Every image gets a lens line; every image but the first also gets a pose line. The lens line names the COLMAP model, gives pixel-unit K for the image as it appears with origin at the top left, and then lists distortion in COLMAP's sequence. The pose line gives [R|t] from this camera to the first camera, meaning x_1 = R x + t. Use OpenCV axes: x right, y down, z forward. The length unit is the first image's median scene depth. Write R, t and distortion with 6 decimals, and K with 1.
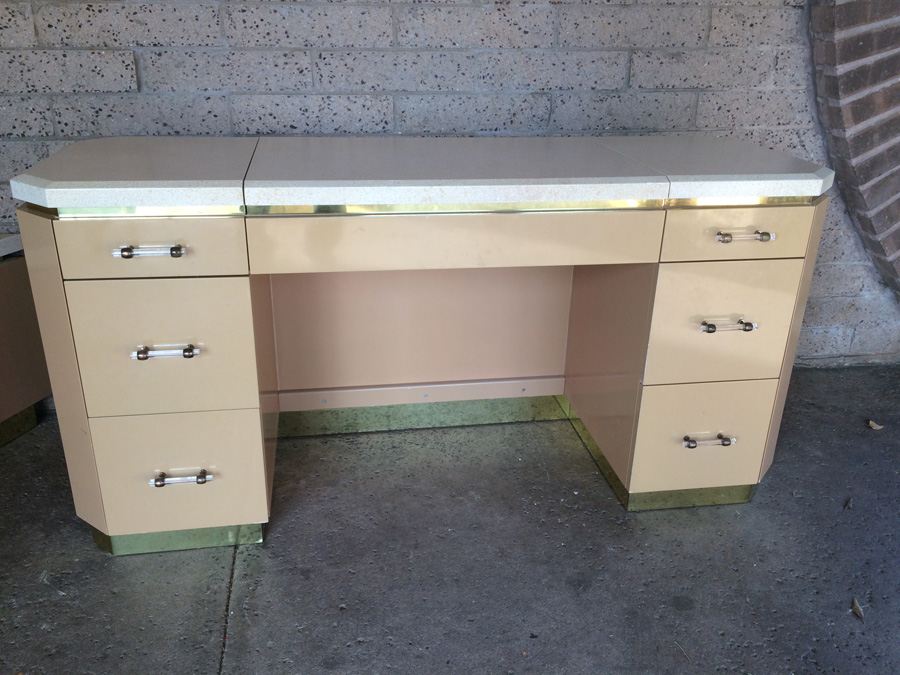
lens RADIAL K [[767.9, 0, 447.3], [0, 767.9, 337.0], [0, 0, 1]] dist [0.092137, -0.128205]
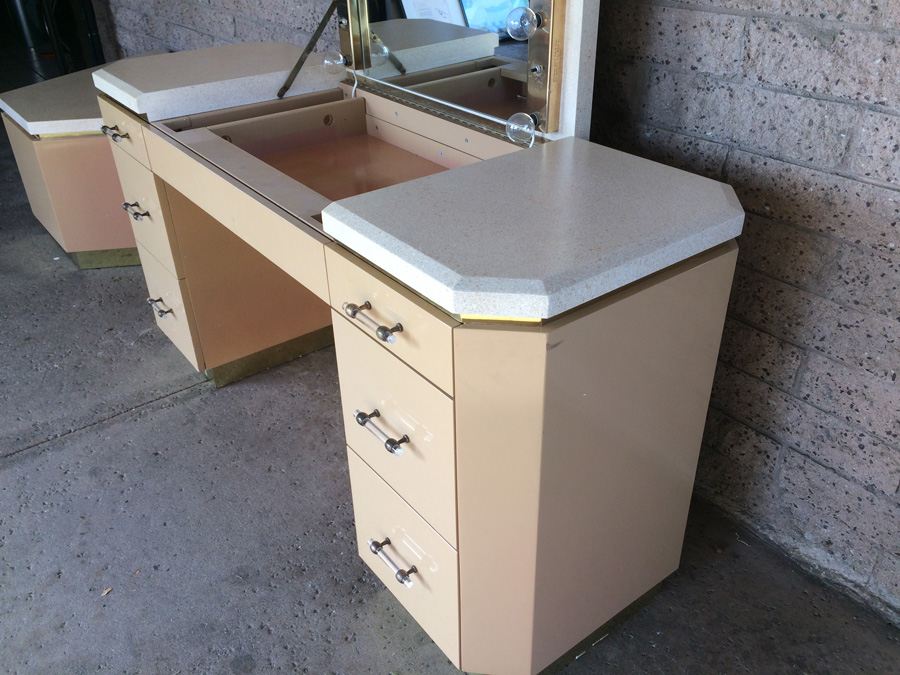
lens RADIAL K [[767.9, 0, 452.3], [0, 767.9, 337.2], [0, 0, 1]] dist [0.092137, -0.128205]
pose [[0.468666, 0.436213, -0.768160, 0.745447], [-0.319625, 0.894394, 0.312889, -0.277289], [0.823524, 0.098883, 0.558597, 0.526084]]
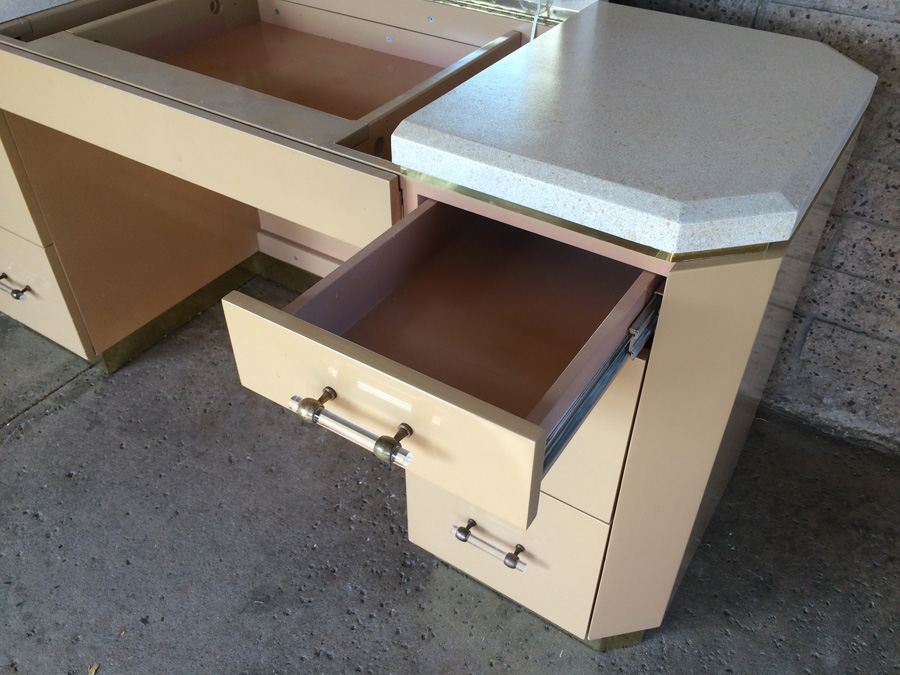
lens RADIAL K [[767.9, 0, 448.9], [0, 767.9, 335.0], [0, 0, 1]] dist [0.092137, -0.128205]
pose [[0.738946, 0.418261, -0.528221, 0.505268], [-0.254627, 0.899203, 0.355809, -0.210056], [0.623798, -0.128424, 0.770962, 0.442895]]
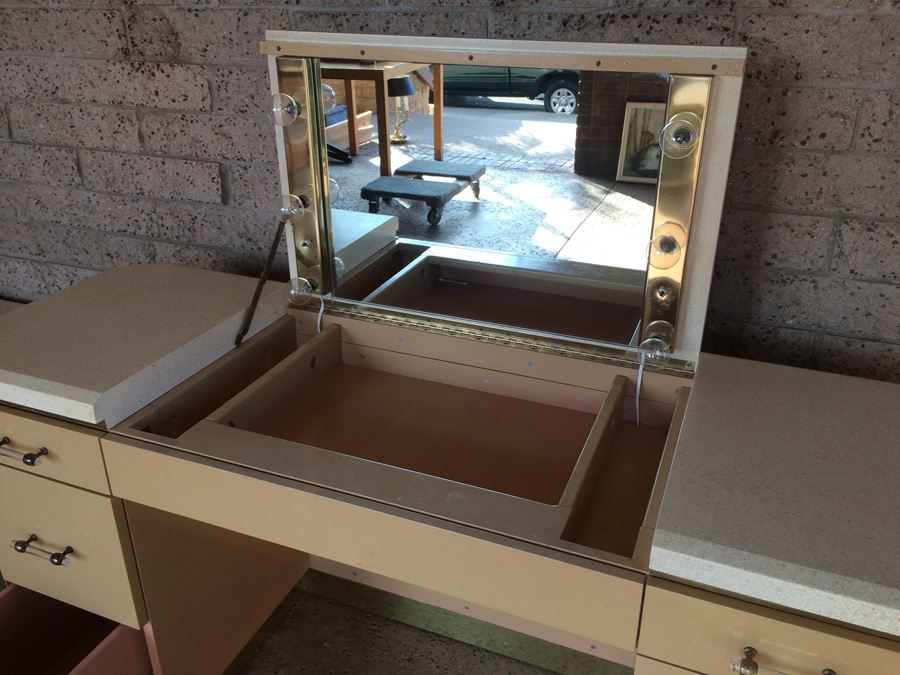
lens RADIAL K [[767.9, 0, 448.1], [0, 767.9, 337.0], [0, 0, 1]] dist [0.092137, -0.128205]
pose [[0.852108, 0.207703, -0.480386, 0.307158], [-0.192056, 0.977939, 0.082159, -0.281147], [0.486853, 0.022253, 0.873200, 0.313440]]
